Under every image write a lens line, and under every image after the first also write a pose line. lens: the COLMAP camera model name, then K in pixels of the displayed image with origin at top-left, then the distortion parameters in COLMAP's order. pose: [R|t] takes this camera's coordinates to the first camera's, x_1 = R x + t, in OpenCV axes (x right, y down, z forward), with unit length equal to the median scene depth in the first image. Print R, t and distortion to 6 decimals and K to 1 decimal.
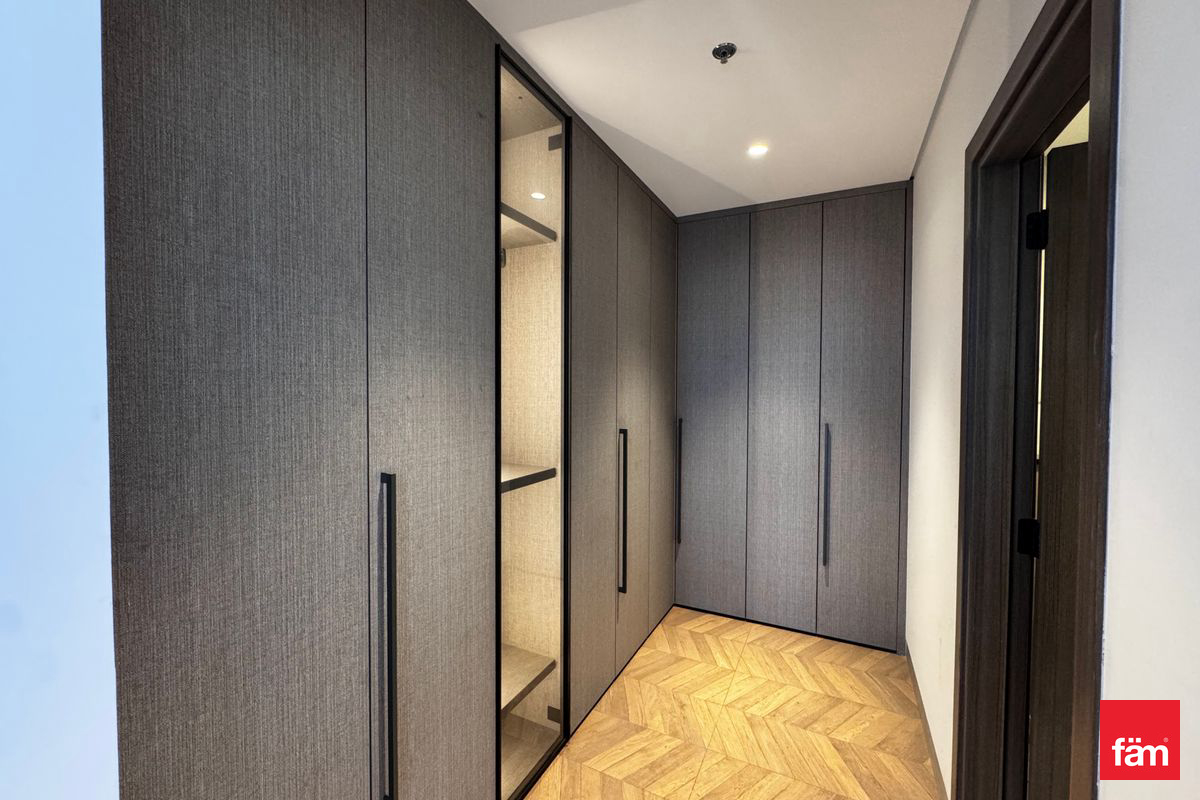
lens RADIAL K [[477.1, 0, 596.5], [0, 477.1, 396.4], [0, 0, 1]] dist [-0.002761, 0.000420]
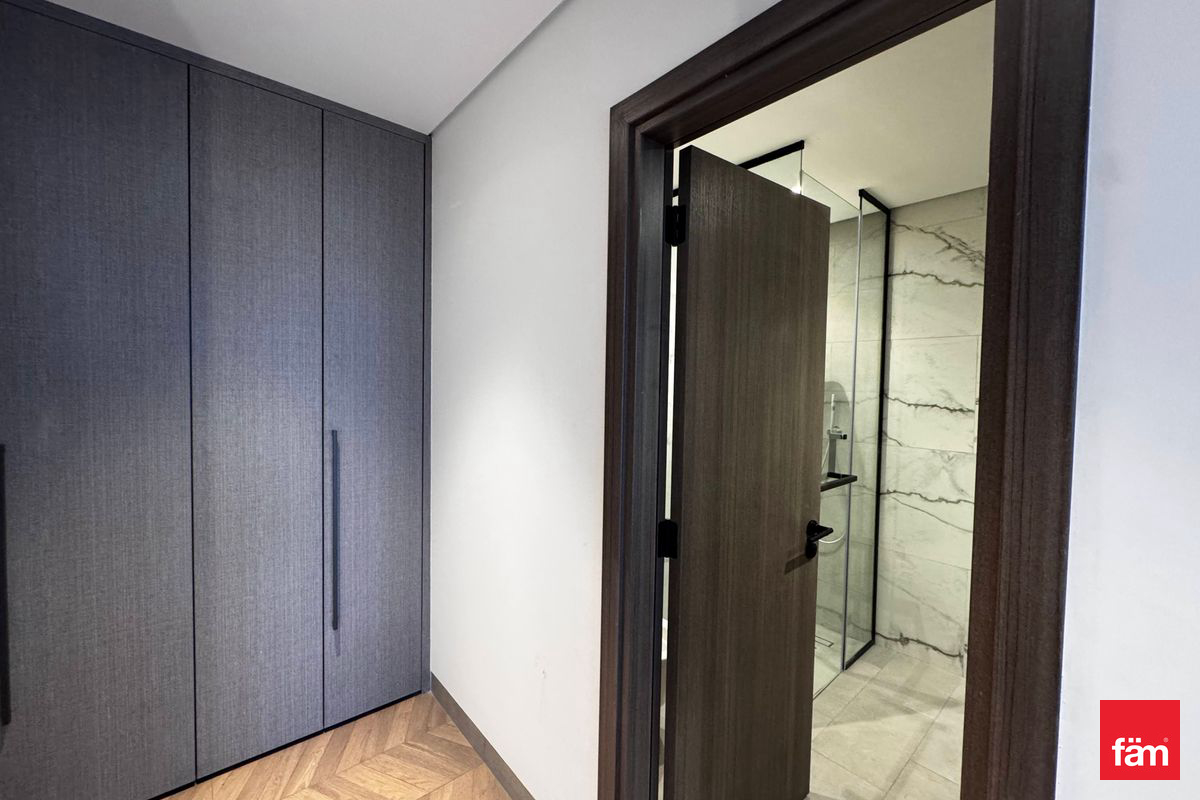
lens RADIAL K [[477.1, 0, 598.9], [0, 477.1, 399.5], [0, 0, 1]] dist [-0.002761, 0.000420]
pose [[0.380371, -0.027863, 0.924414, -0.044004], [0.000323, 0.999550, 0.029994, -0.021084], [-0.924834, -0.011110, 0.380209, 0.747910]]
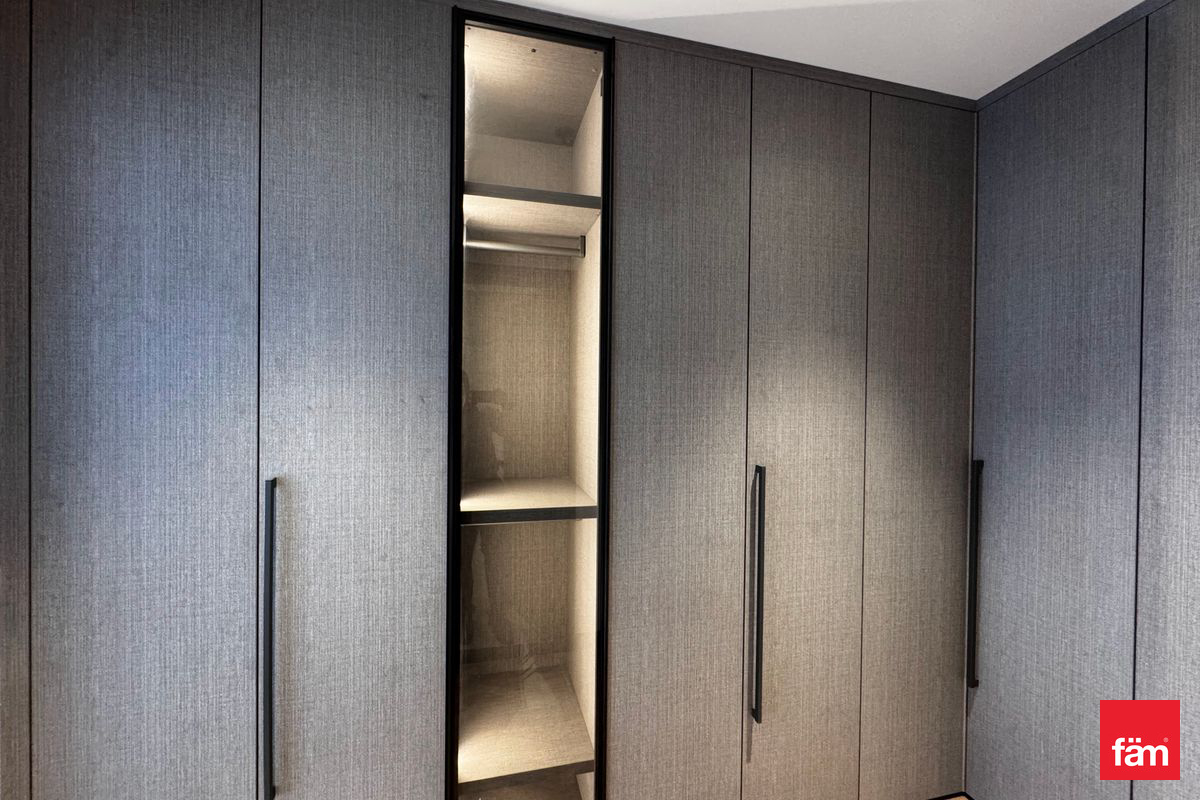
lens RADIAL K [[477.1, 0, 597.3], [0, 477.1, 396.9], [0, 0, 1]] dist [-0.002761, 0.000420]
pose [[0.658629, 0.007789, -0.752428, 0.702654], [-0.024545, 0.999637, -0.011137, -0.021725], [0.752067, 0.025803, 0.658581, 0.716154]]
